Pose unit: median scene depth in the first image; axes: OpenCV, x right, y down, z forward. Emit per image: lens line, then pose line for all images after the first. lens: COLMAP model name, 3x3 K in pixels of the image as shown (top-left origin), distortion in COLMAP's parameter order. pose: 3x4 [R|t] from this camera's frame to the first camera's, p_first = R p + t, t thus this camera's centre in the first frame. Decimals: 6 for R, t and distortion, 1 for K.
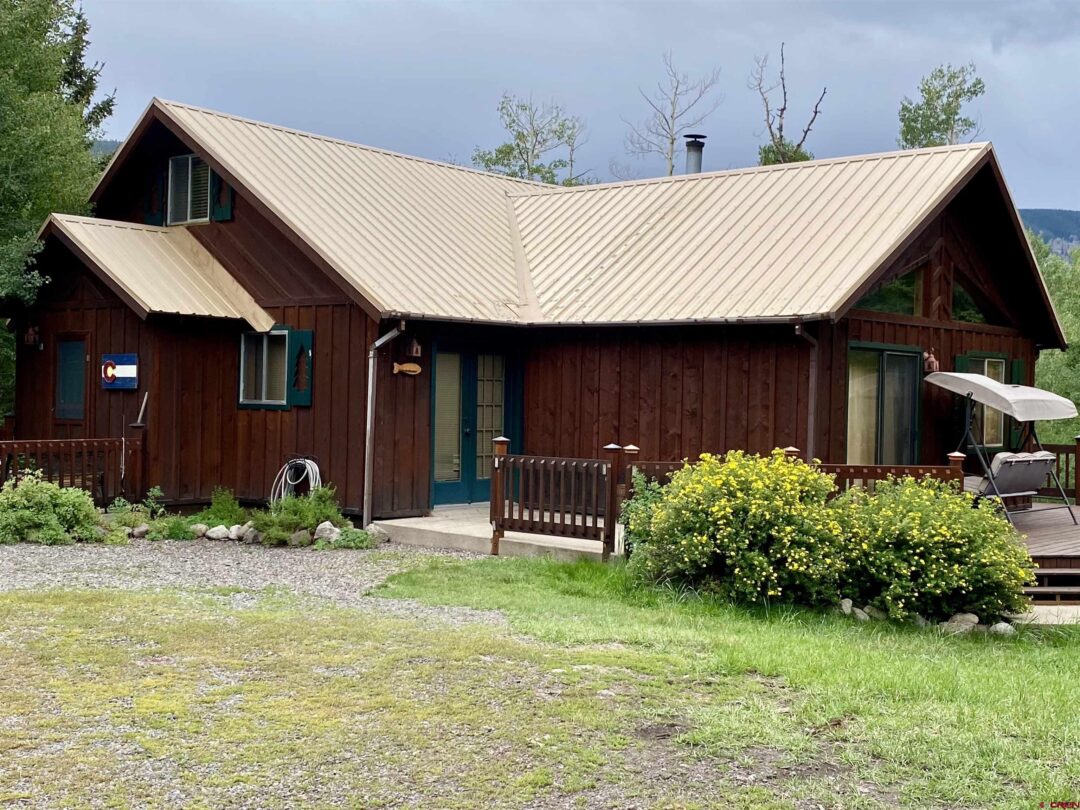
lens RADIAL K [[1385.2, 0, 540.0], [0, 1385.2, 405.0], [0, 0, 1]] dist [0.298322, -1.238452]
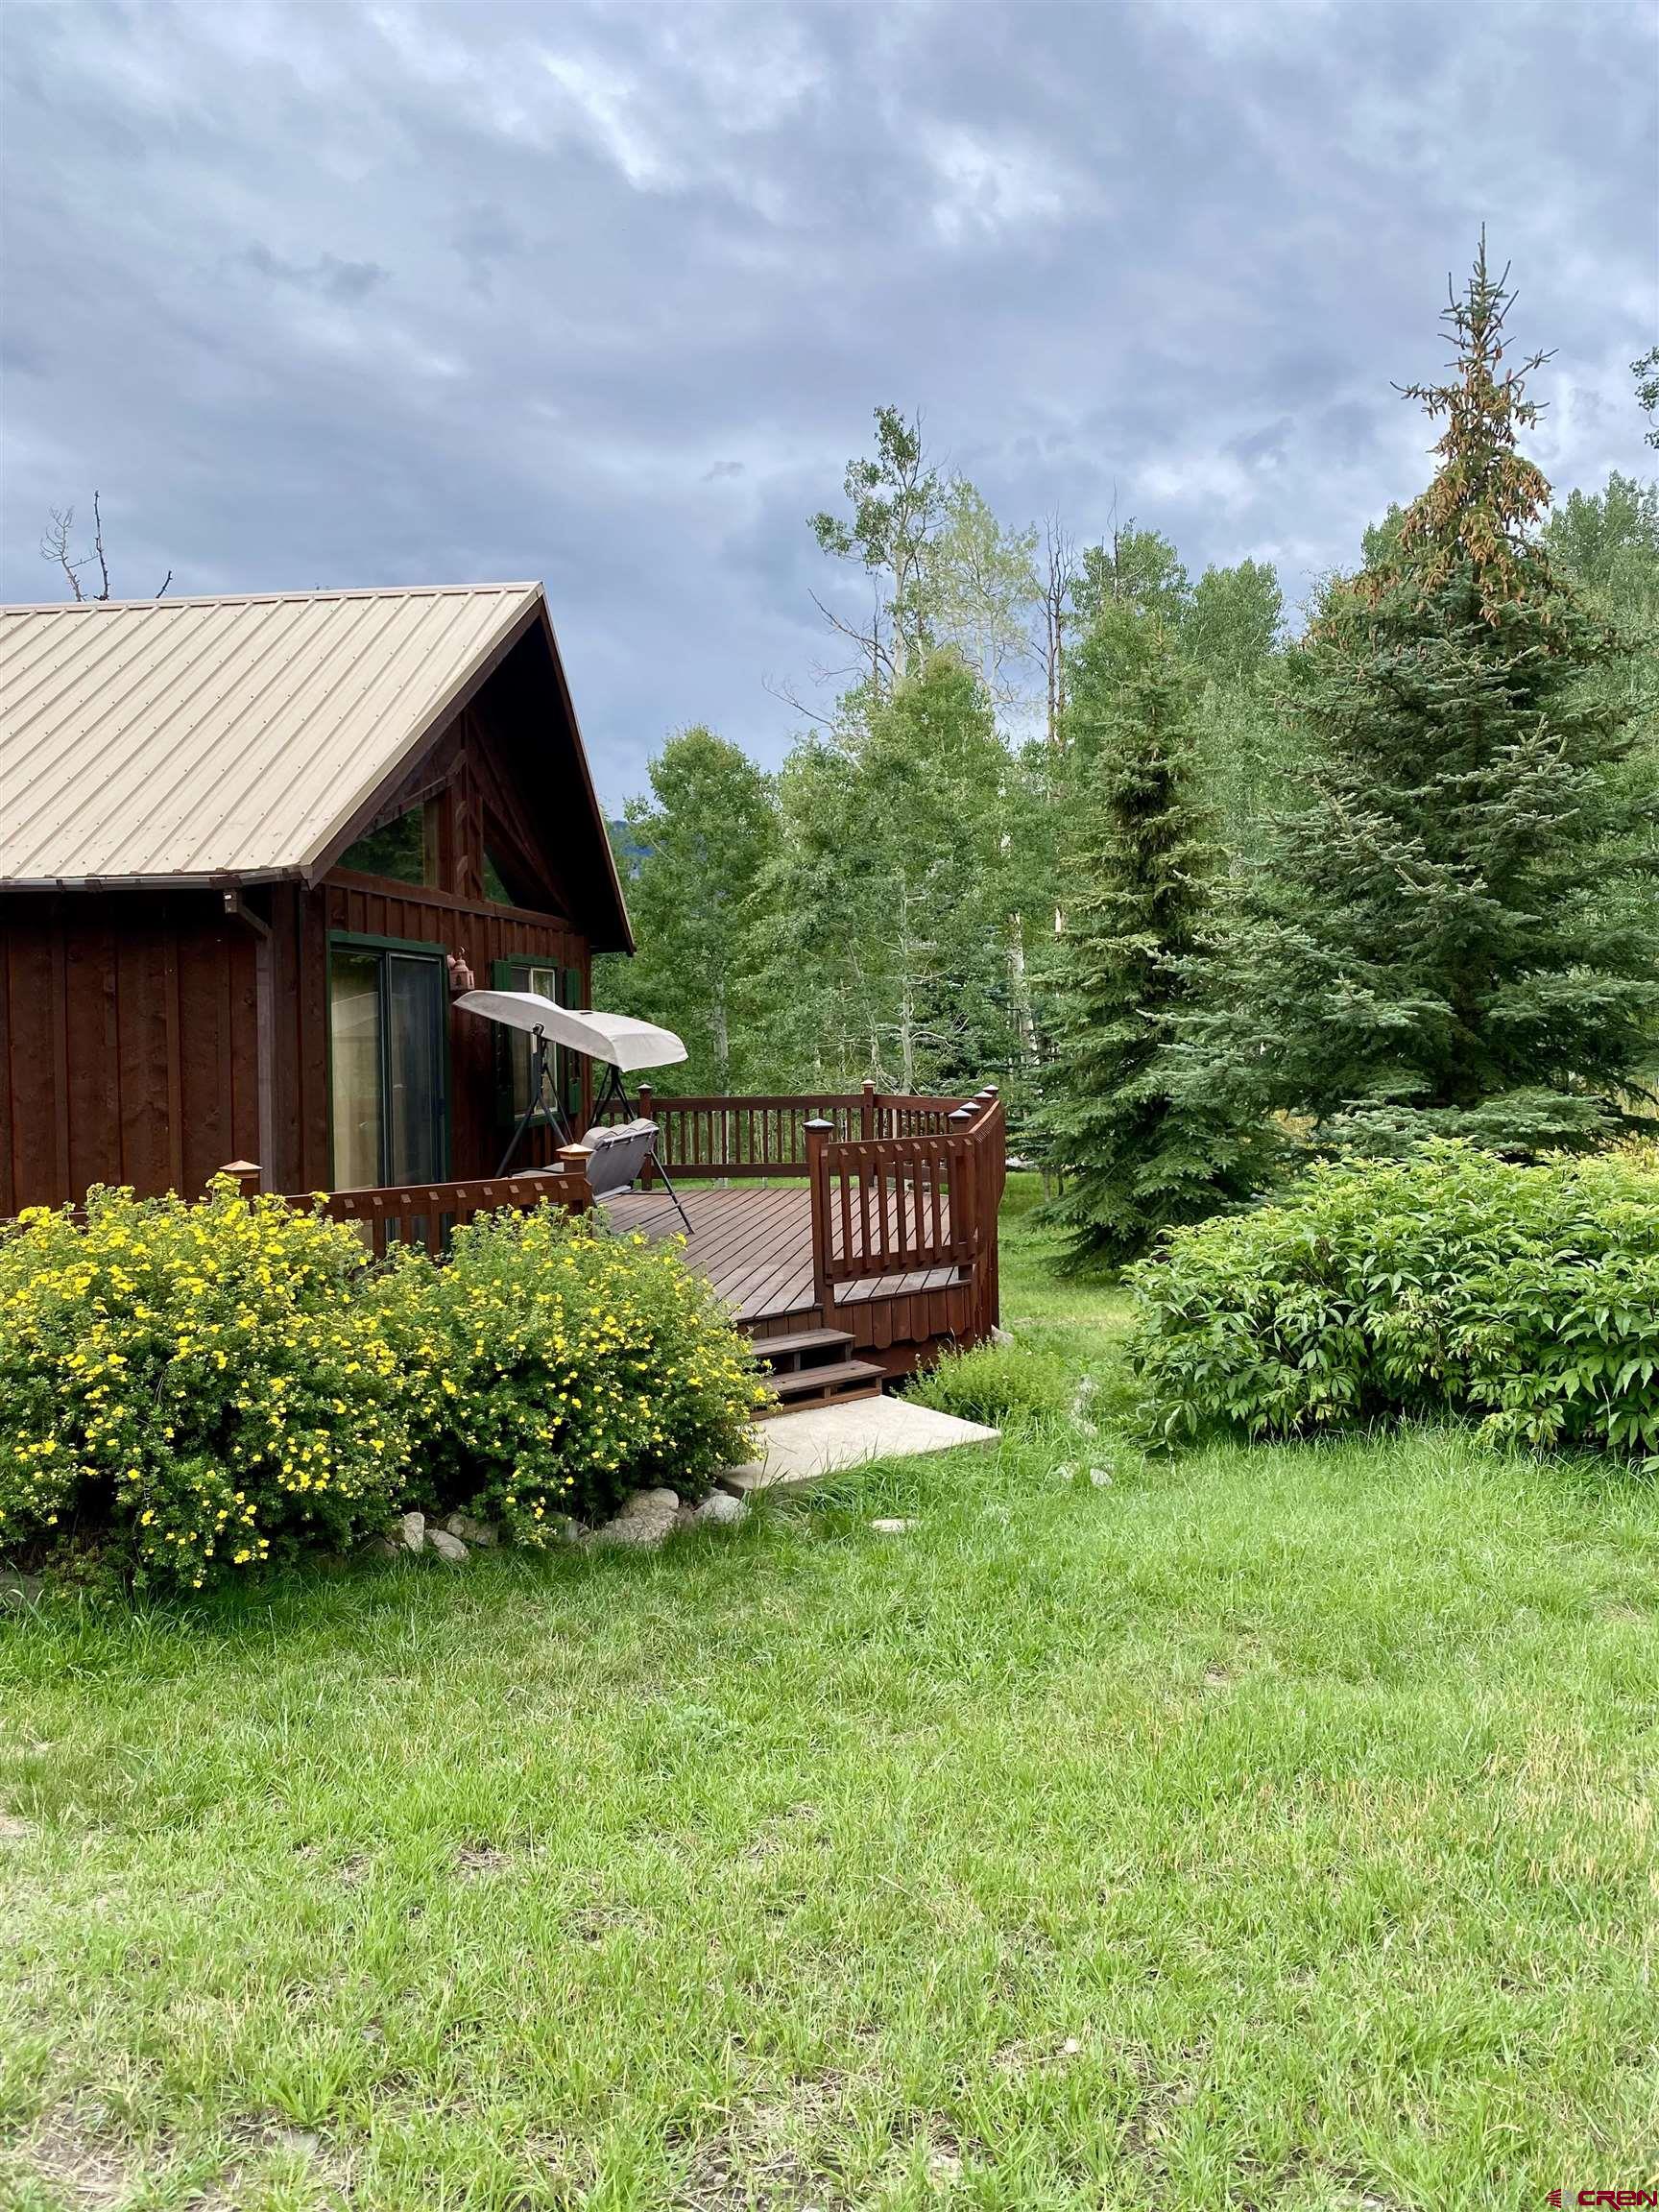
lens RADIAL K [[1703.7, 0, 872.8], [0, 1703.7, 1088.4], [0, 0, 1]] dist [0.097111, -0.243019]
pose [[0.830616, -0.052955, 0.554322, 0.050360], [0.036531, 0.998505, 0.040649, -0.009071], [-0.555646, -0.013513, 0.831309, 0.488648]]
